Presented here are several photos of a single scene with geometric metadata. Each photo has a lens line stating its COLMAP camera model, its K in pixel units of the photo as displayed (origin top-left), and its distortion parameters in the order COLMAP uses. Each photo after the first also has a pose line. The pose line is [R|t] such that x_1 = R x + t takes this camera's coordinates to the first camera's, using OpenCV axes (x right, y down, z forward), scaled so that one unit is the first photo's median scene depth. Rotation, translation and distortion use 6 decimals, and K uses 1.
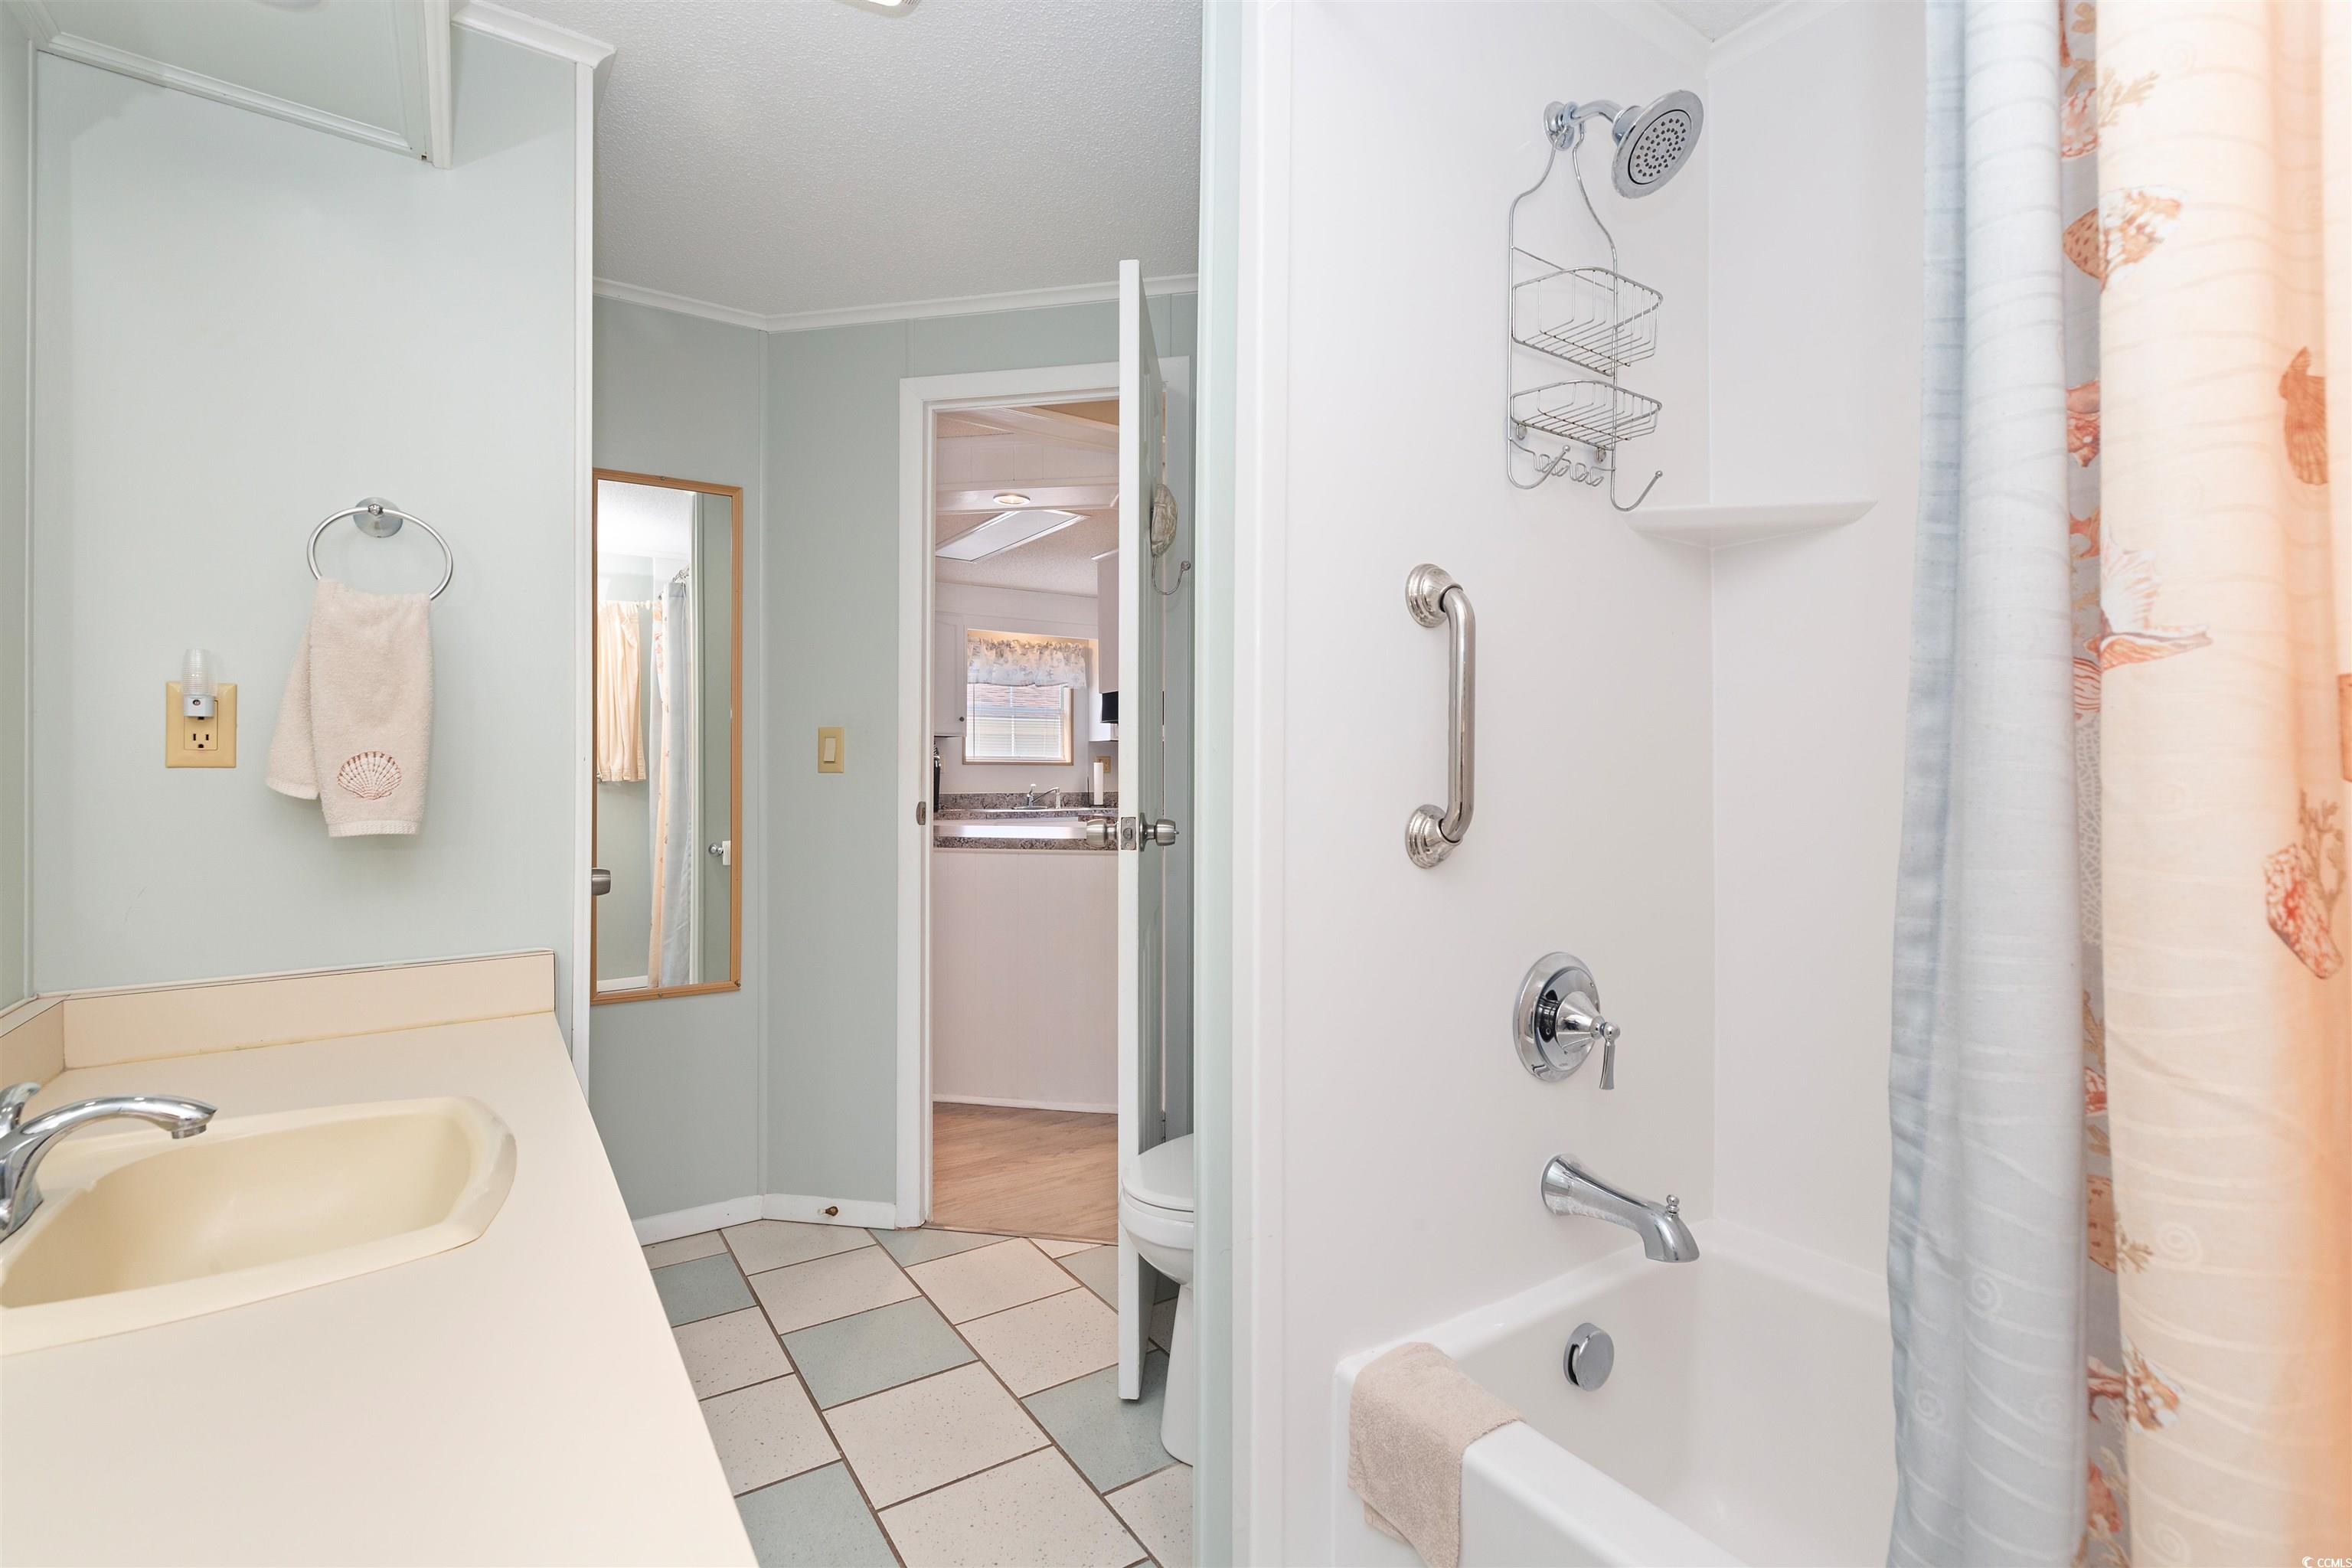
lens RADIAL K [[1072.7, 0, 1178.4], [0, 1072.7, 773.8], [0, 0, 1]] dist [0.004632, 0.001145]
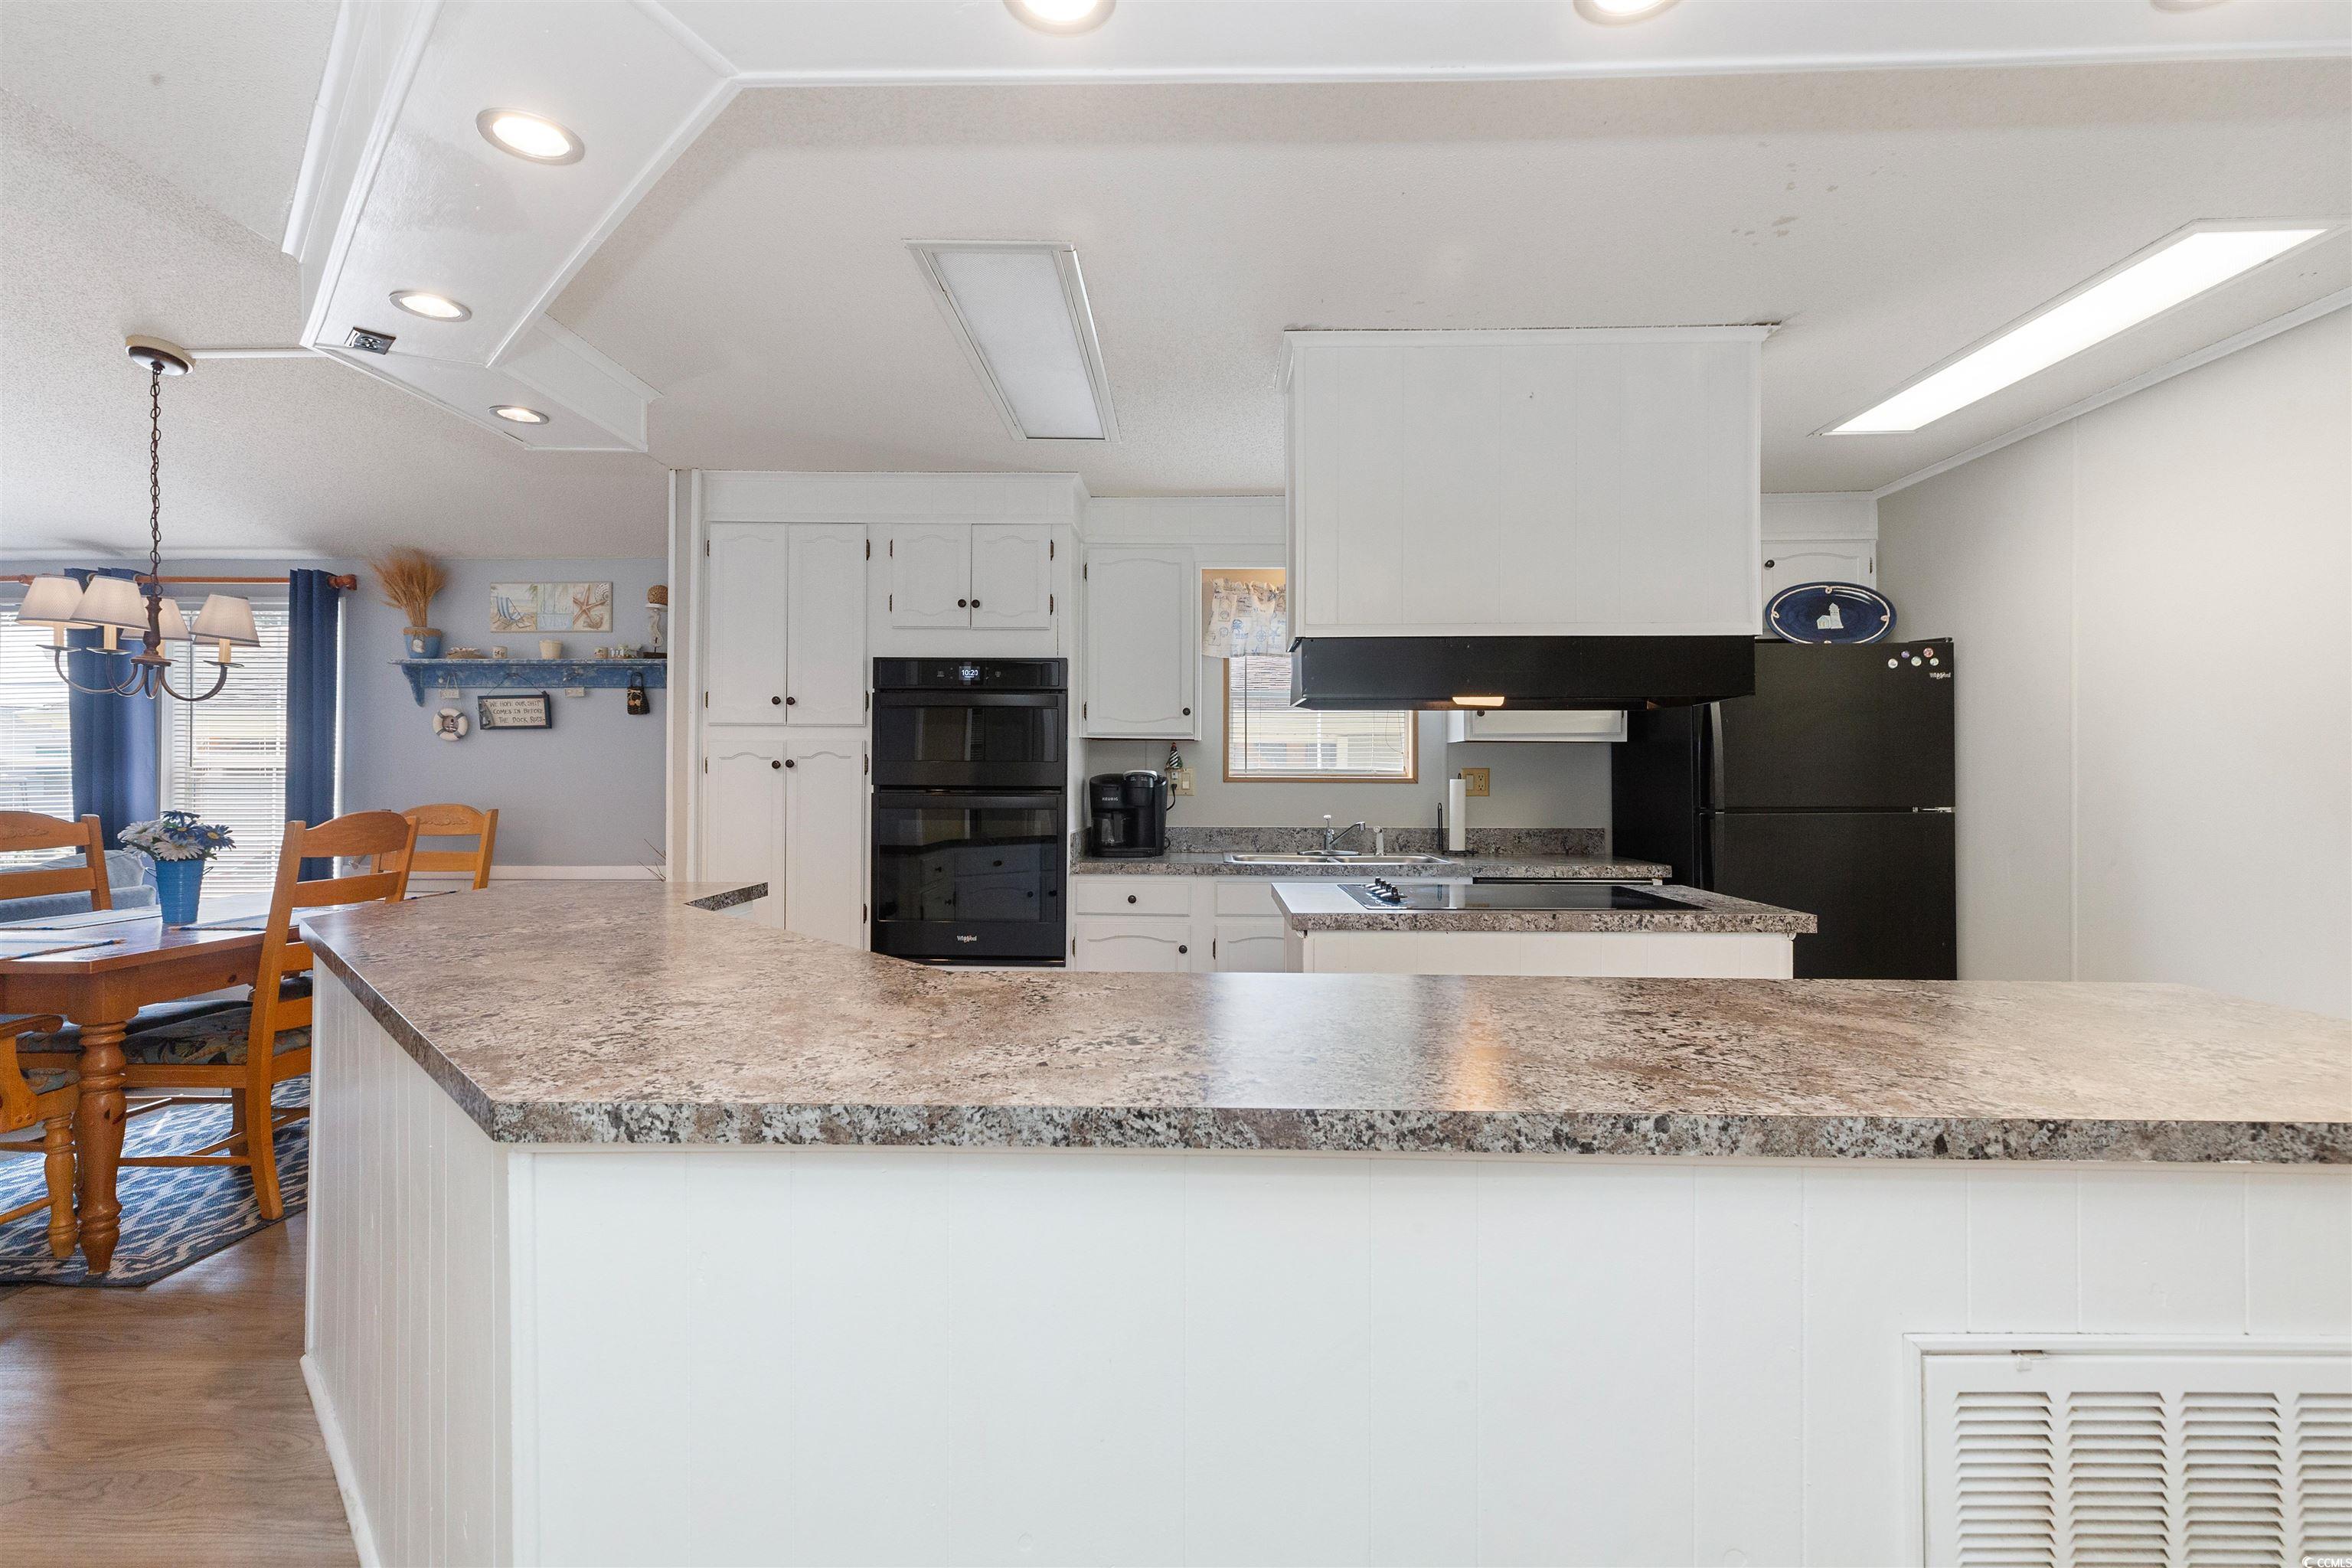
lens RADIAL K [[1072.7, 0, 1168.3], [0, 1072.7, 775.9], [0, 0, 1]] dist [0.004632, 0.001145]
pose [[0.811873, 0.005087, -0.583812, 0.141320], [-0.006066, 0.999982, 0.000278, -0.011369], [0.583803, 0.003315, 0.811889, 0.428135]]
